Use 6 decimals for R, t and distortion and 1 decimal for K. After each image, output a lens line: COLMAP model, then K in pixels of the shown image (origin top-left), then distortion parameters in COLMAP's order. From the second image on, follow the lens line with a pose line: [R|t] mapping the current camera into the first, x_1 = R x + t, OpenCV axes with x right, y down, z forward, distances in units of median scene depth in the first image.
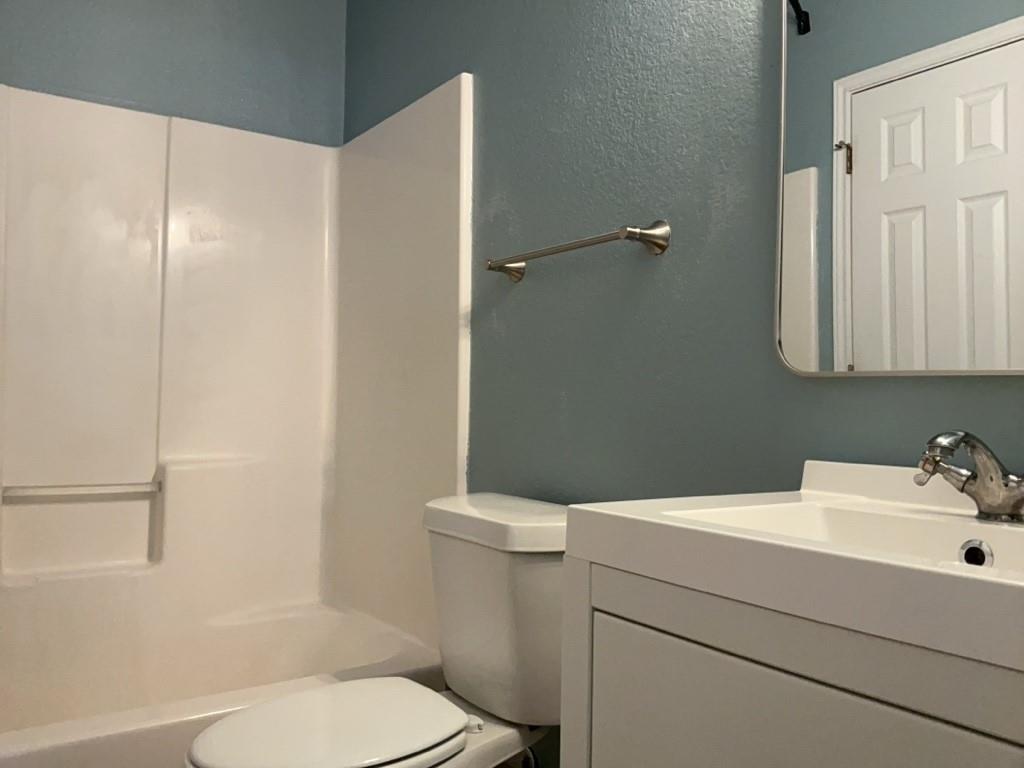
lens RADIAL K [[803.3, 0, 512.0], [0, 803.3, 384.0], [0, 0, 1]] dist [0.122285, -0.220939]
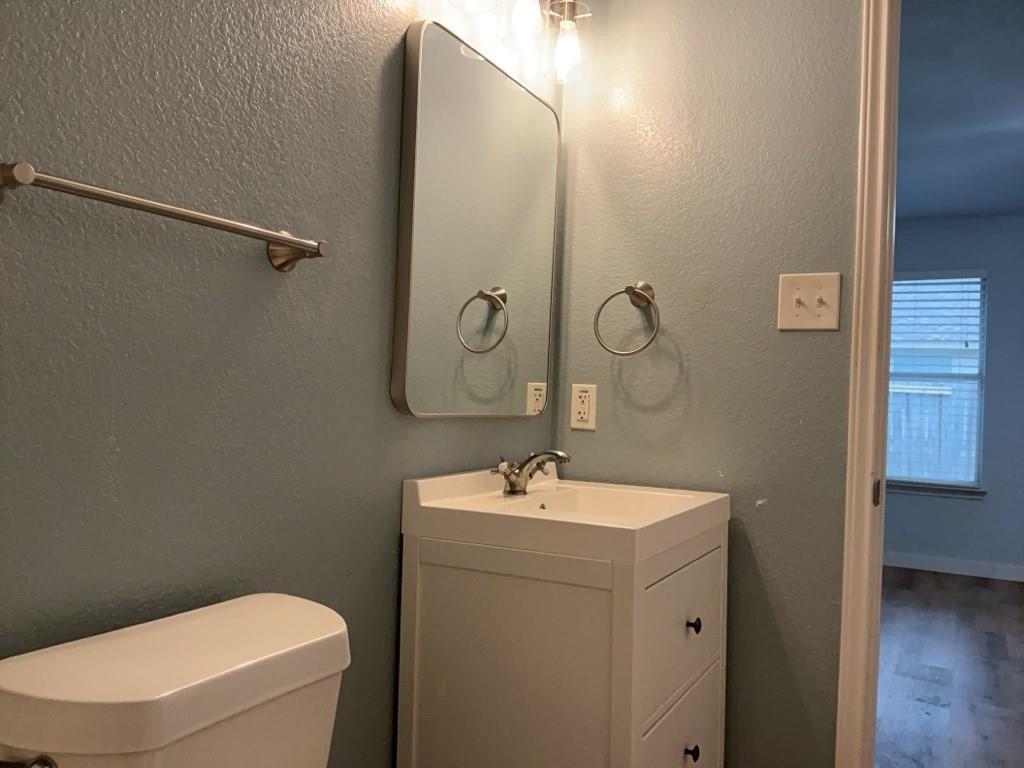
lens RADIAL K [[803.3, 0, 512.0], [0, 803.3, 384.0], [0, 0, 1]] dist [0.122285, -0.220939]
pose [[-0.453756, -0.011430, 0.891053, -0.679140], [-0.029300, 0.999568, -0.002099, -0.048679], [-0.890644, -0.027060, -0.453895, 1.162827]]
